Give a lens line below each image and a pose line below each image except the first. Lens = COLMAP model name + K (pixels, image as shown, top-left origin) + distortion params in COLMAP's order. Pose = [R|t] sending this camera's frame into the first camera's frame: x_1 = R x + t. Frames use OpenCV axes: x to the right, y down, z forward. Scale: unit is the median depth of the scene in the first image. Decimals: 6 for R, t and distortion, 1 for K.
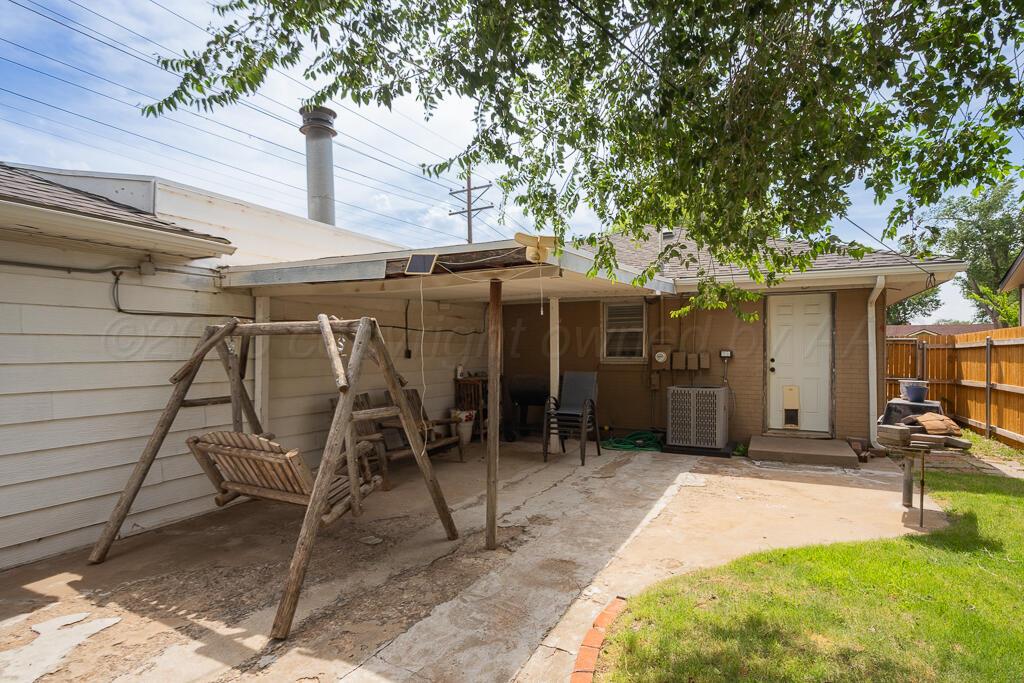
lens RADIAL K [[534.9, 0, 512.4], [0, 534.9, 348.0], [0, 0, 1]] dist [0.001609, 0.000069]
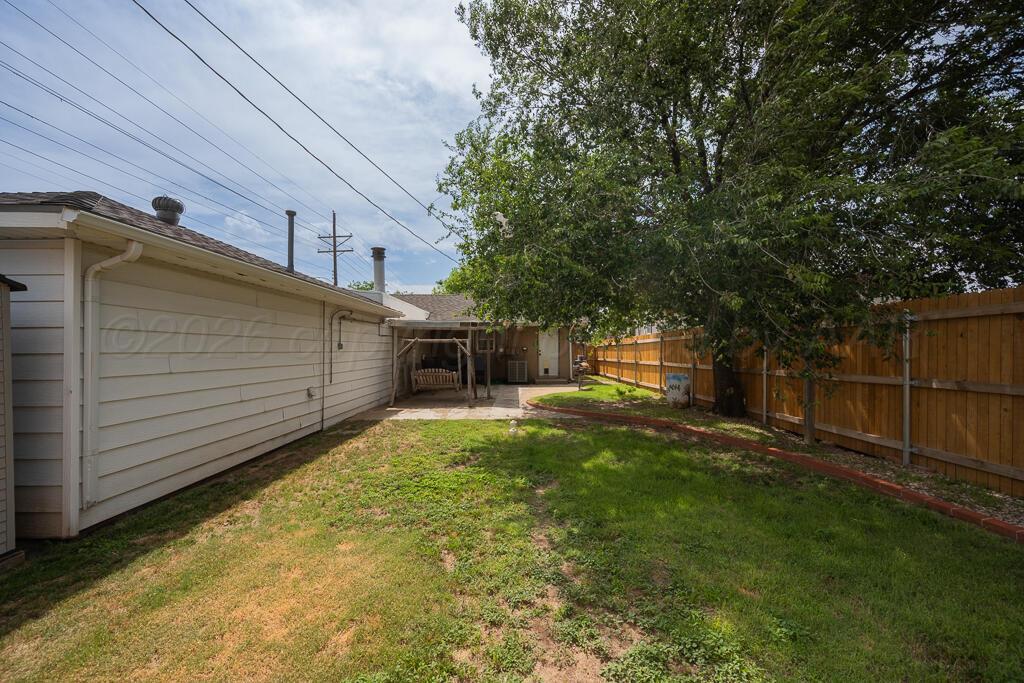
lens RADIAL K [[401.9, 0, 513.1], [0, 401.9, 346.5], [0, 0, 1]] dist [0.000216, -0.000406]
pose [[0.896763, 0.000137, 0.442510, -1.042466], [0.000143, 1.000000, -0.000599, 0.002063], [-0.442510, 0.000600, 0.896763, -1.489859]]
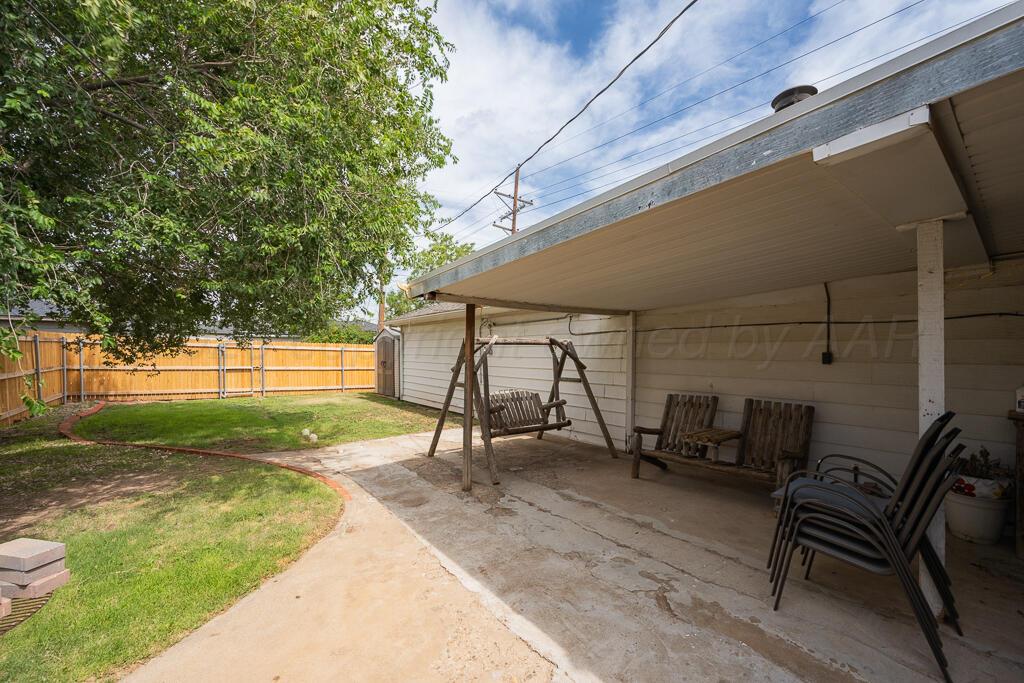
lens RADIAL K [[401.9, 0, 510.6], [0, 401.9, 347.5], [0, 0, 1]] dist [0.000216, -0.000406]
pose [[-0.426314, -0.007067, -0.904548, 0.779842], [0.005361, 0.999932, -0.010339, 0.000685], [0.904560, -0.009257, -0.426247, 1.373052]]
